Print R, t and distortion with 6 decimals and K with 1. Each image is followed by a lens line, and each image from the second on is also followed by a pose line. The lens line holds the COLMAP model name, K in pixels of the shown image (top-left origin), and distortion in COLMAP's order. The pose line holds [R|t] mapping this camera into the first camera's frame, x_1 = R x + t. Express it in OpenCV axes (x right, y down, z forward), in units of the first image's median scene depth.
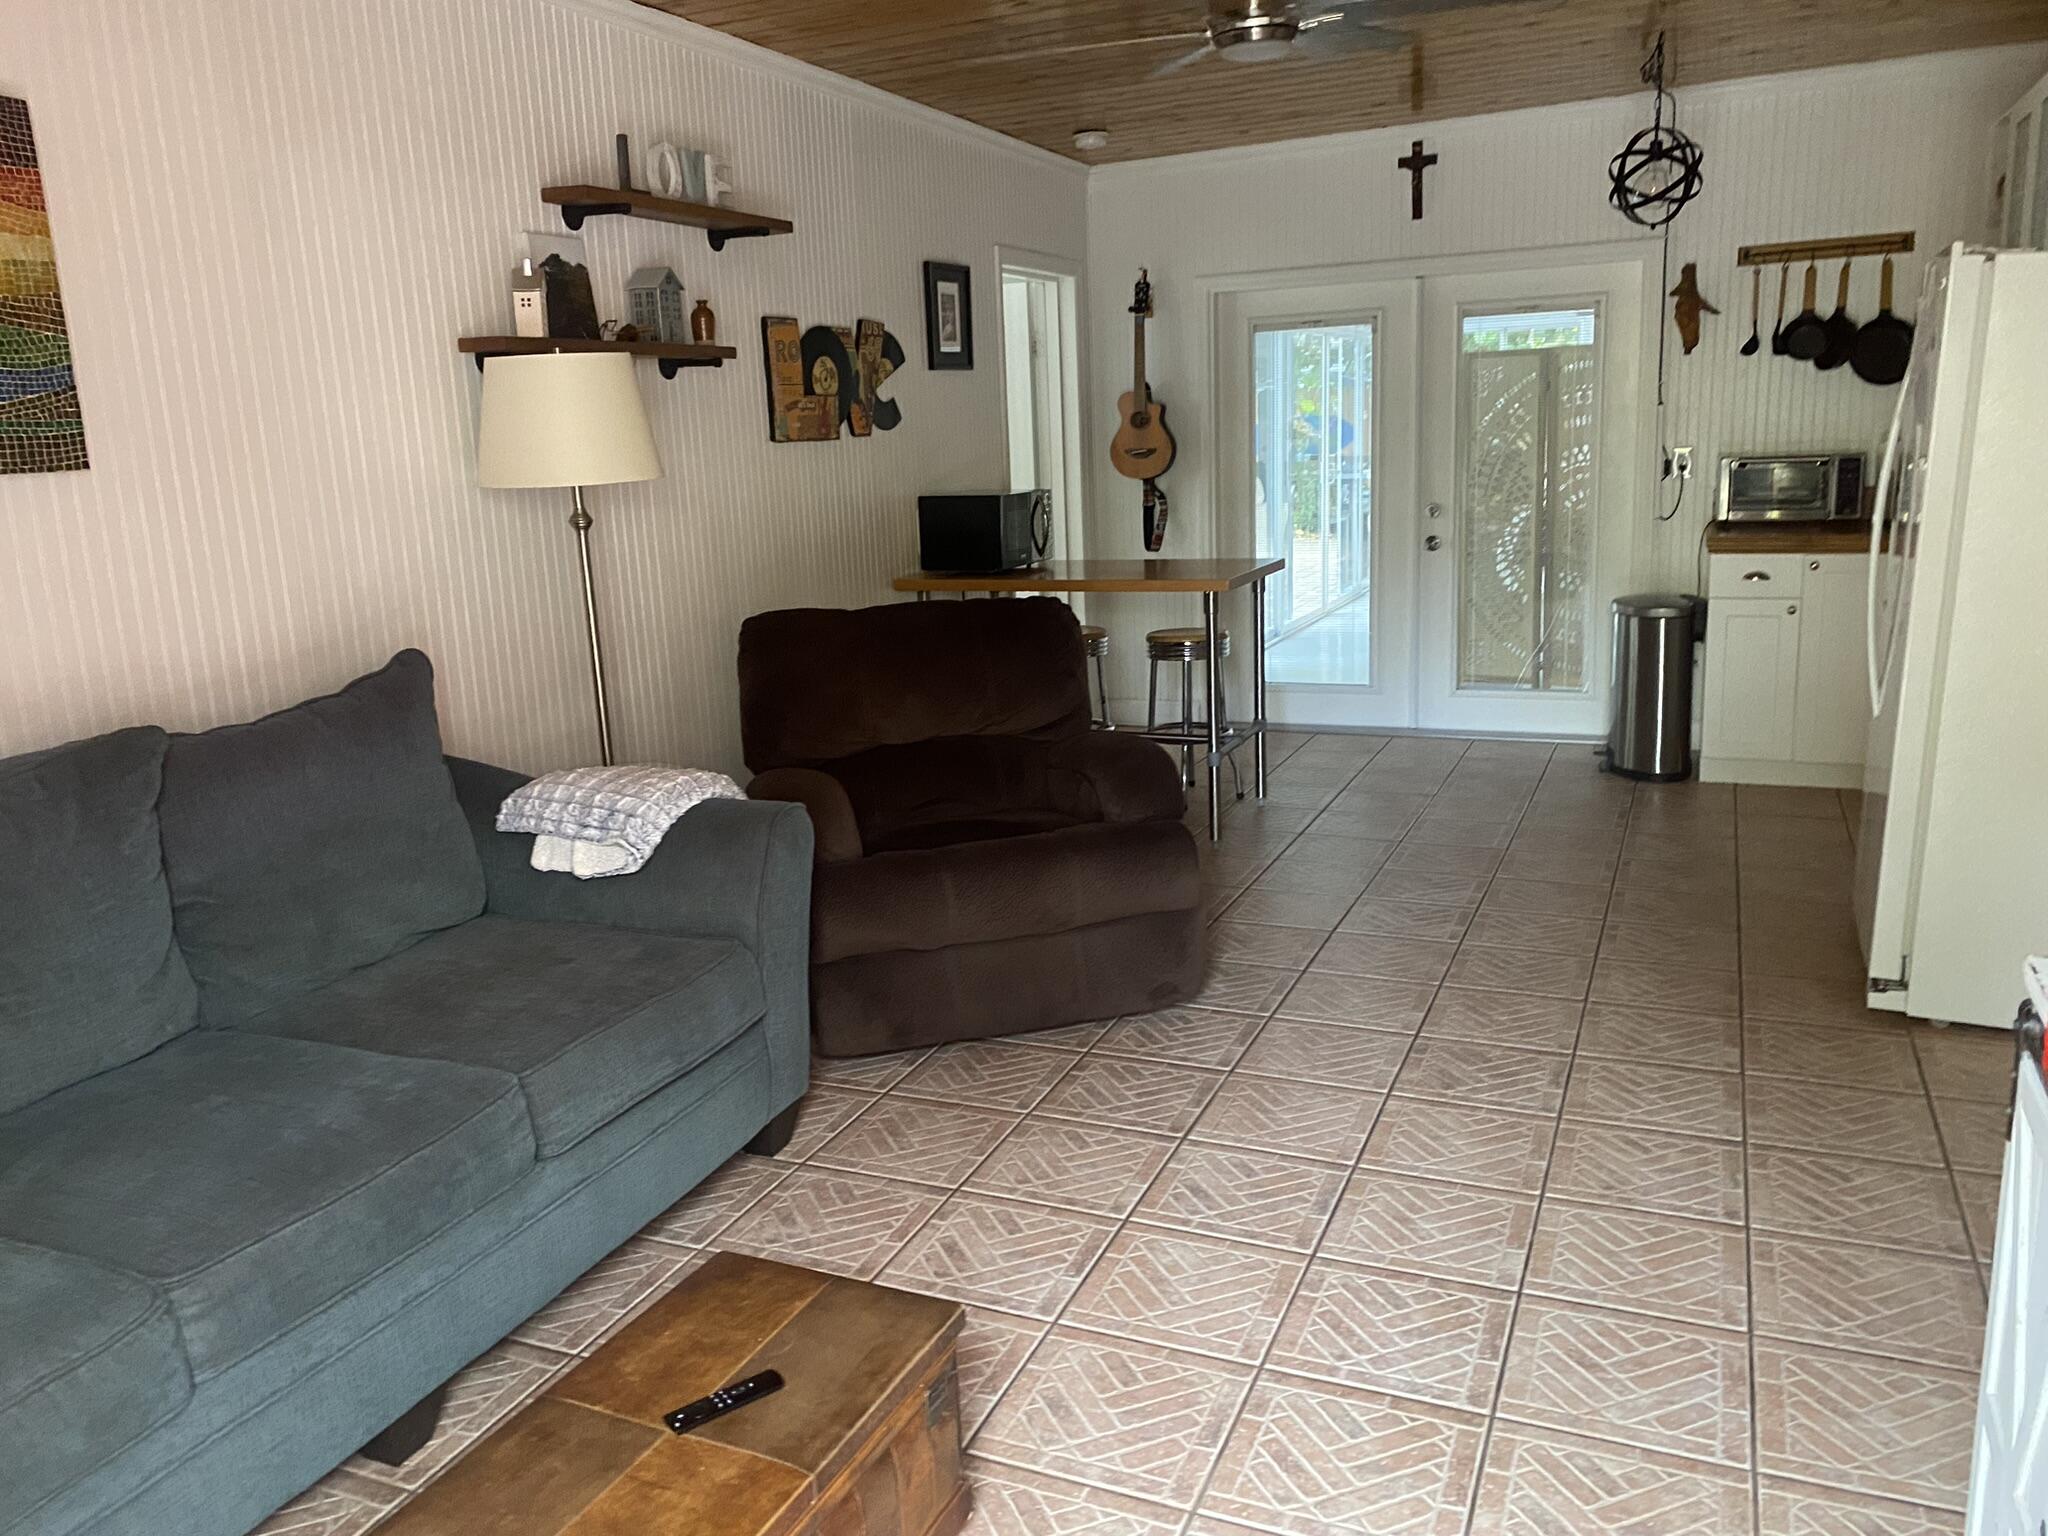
lens RADIAL K [[1548.2, 0, 1010.8], [0, 1548.2, 769.1], [0, 0, 1]] dist [0.045471, -0.068798]
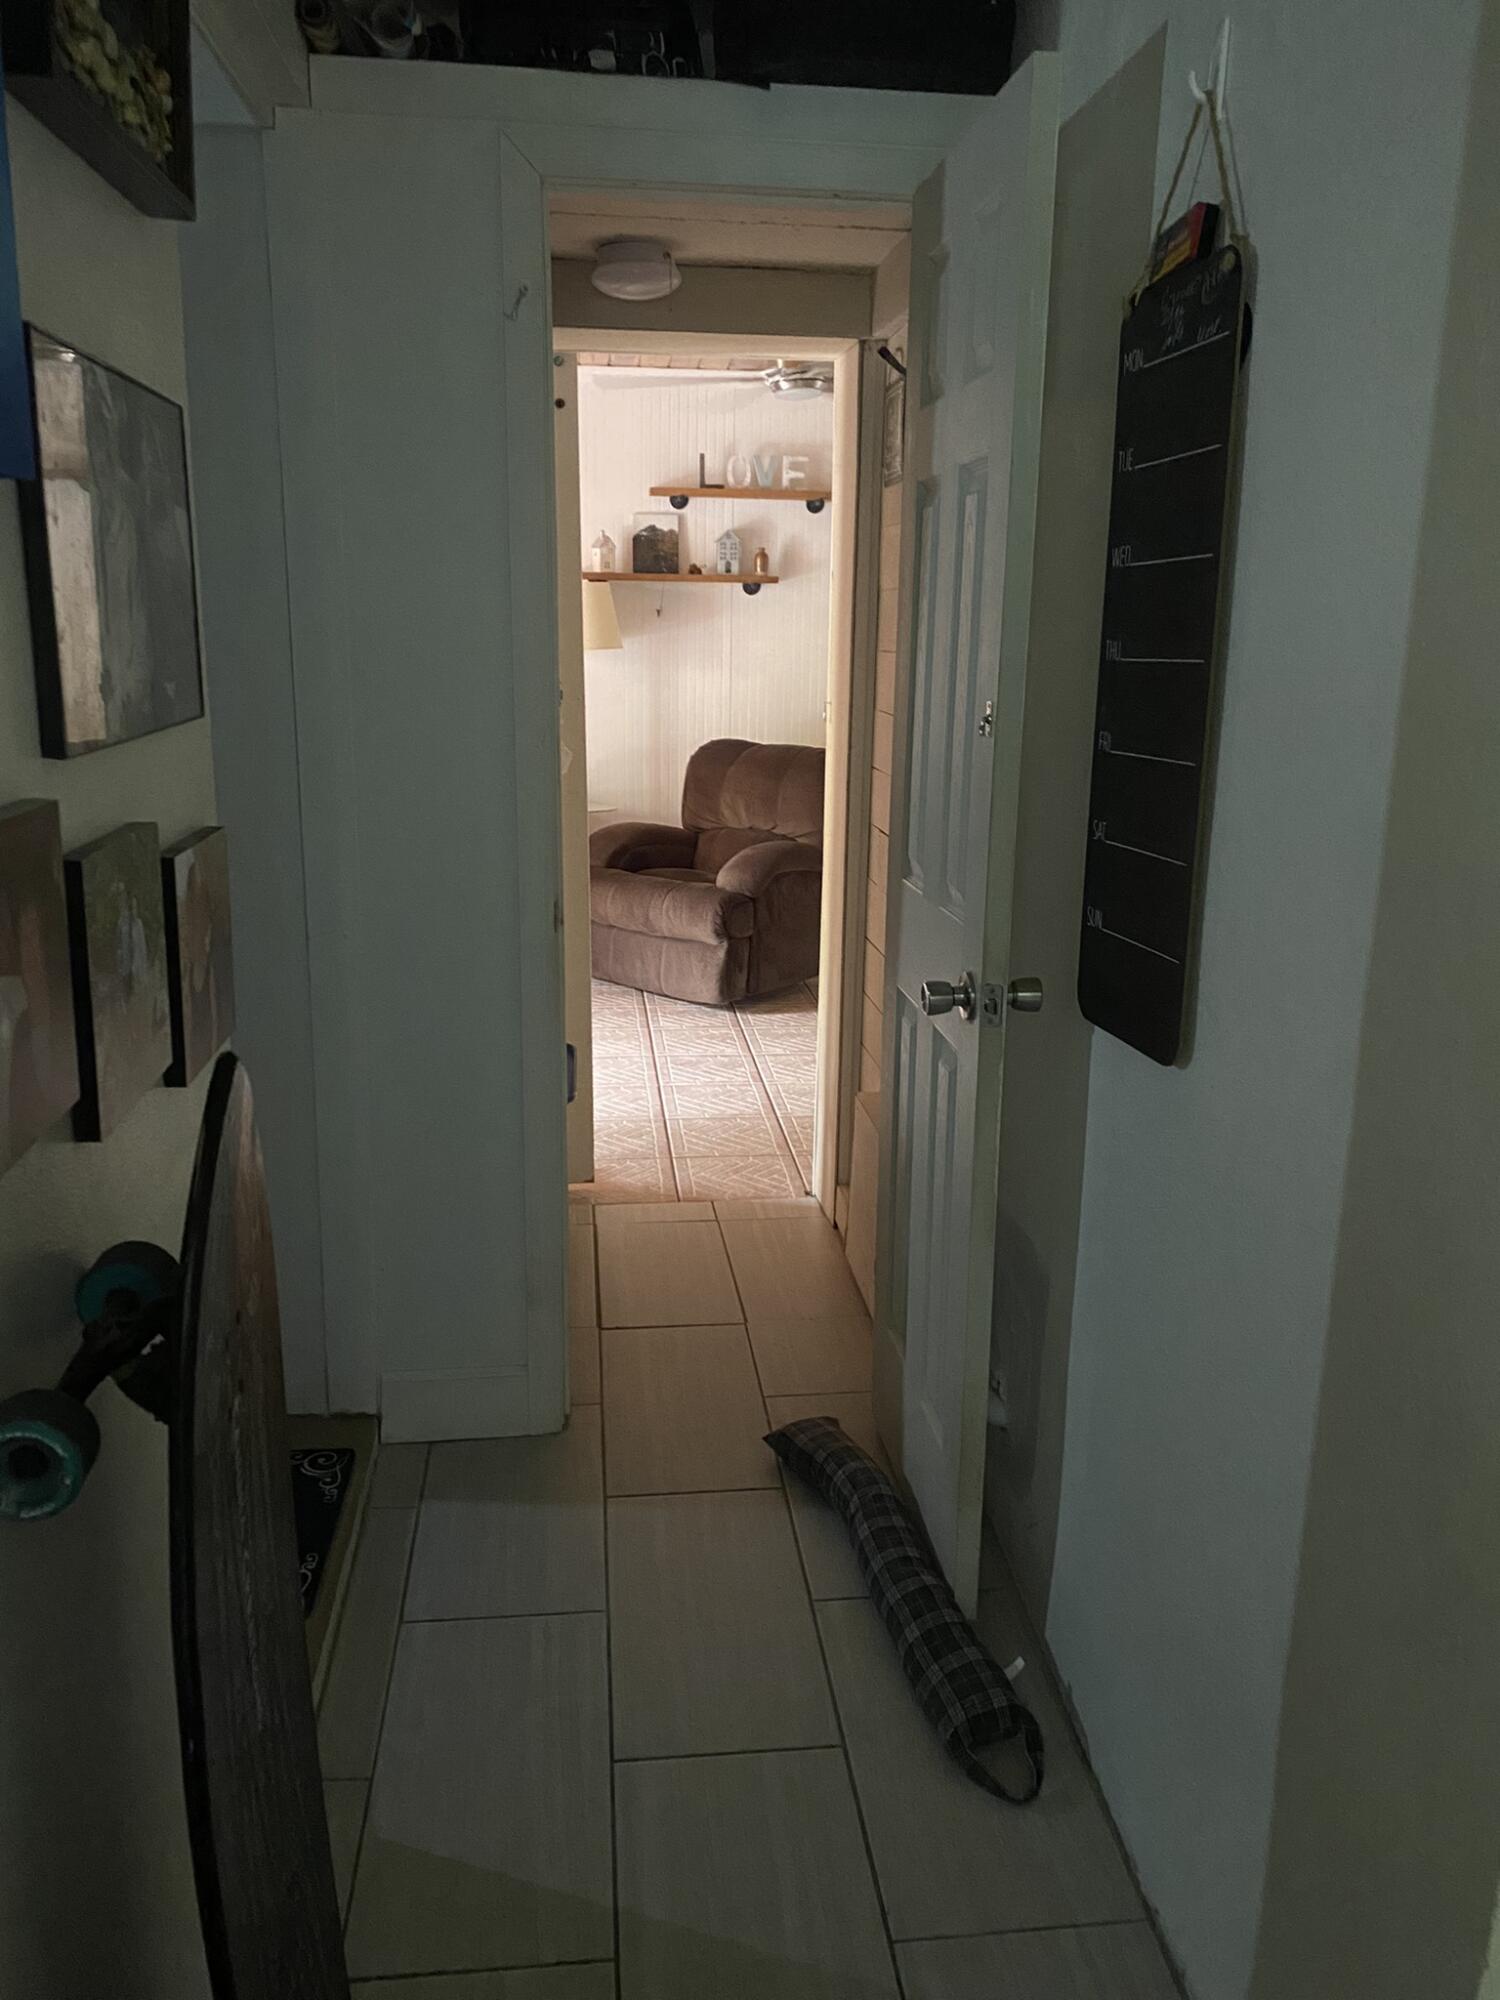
lens RADIAL K [[1511.9, 0, 750.5], [0, 1511.9, 996.4], [0, 0, 1]] dist [0.045471, -0.068798]
pose [[0.509336, 0.257191, -0.821237, 1.373005], [-0.221350, 0.961342, 0.163786, -0.116695], [0.831613, 0.098359, 0.546575, 0.179125]]
